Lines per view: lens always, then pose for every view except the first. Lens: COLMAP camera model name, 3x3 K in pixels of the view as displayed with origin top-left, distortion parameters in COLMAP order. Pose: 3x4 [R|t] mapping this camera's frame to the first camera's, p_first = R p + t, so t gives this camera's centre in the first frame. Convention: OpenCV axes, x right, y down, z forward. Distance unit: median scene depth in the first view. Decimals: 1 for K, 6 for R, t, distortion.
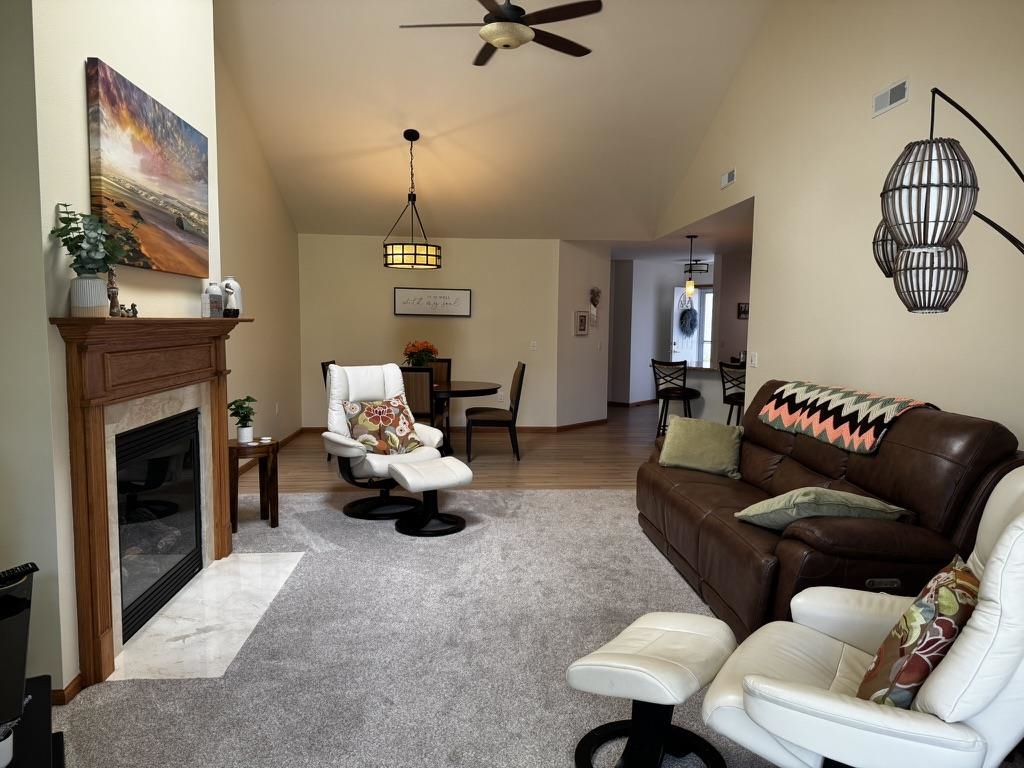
lens RADIAL K [[727.2, 0, 512.0], [0, 727.2, 384.0], [0, 0, 1]] dist [0.080604, -0.100782]
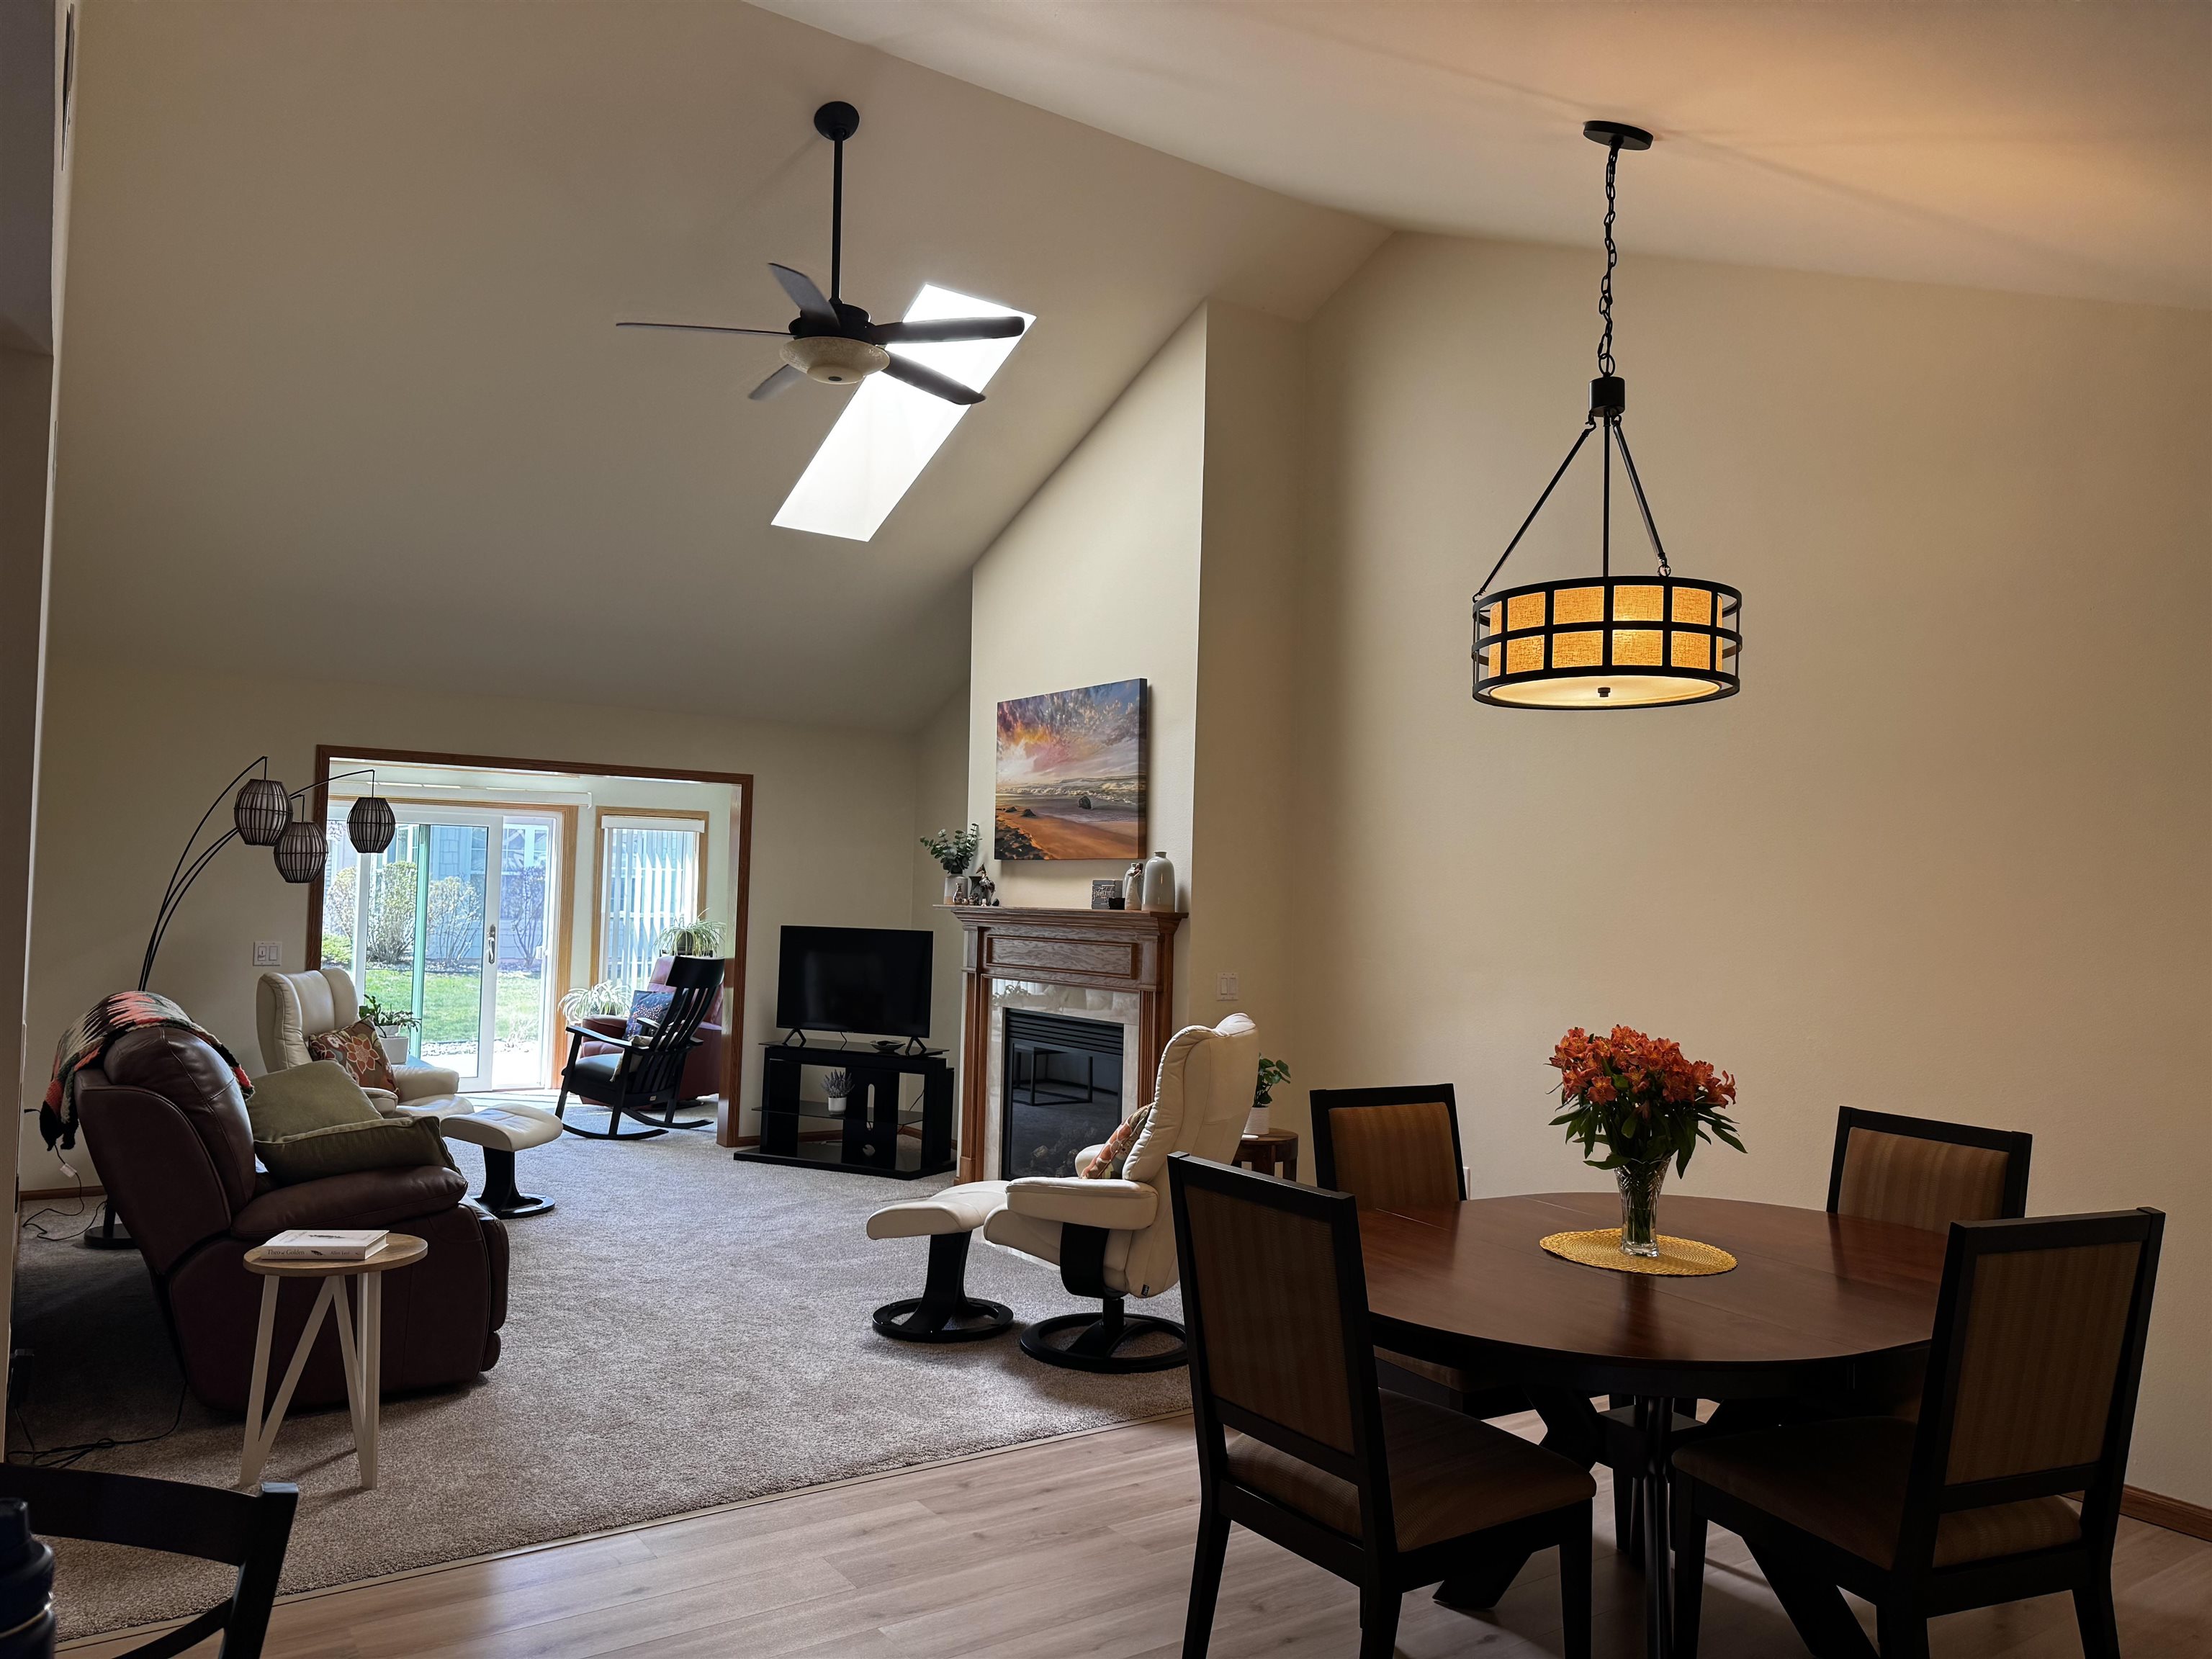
lens RADIAL K [[1559.6, 0, 1106.0], [0, 1559.6, 829.5], [0, 0, 1]] dist [0.191316, -0.370875]
pose [[-0.862742, -0.043324, -0.503785, 0.515651], [-0.069772, 0.996992, 0.033747, -0.271949], [0.500808, 0.064265, -0.863170, 2.852923]]
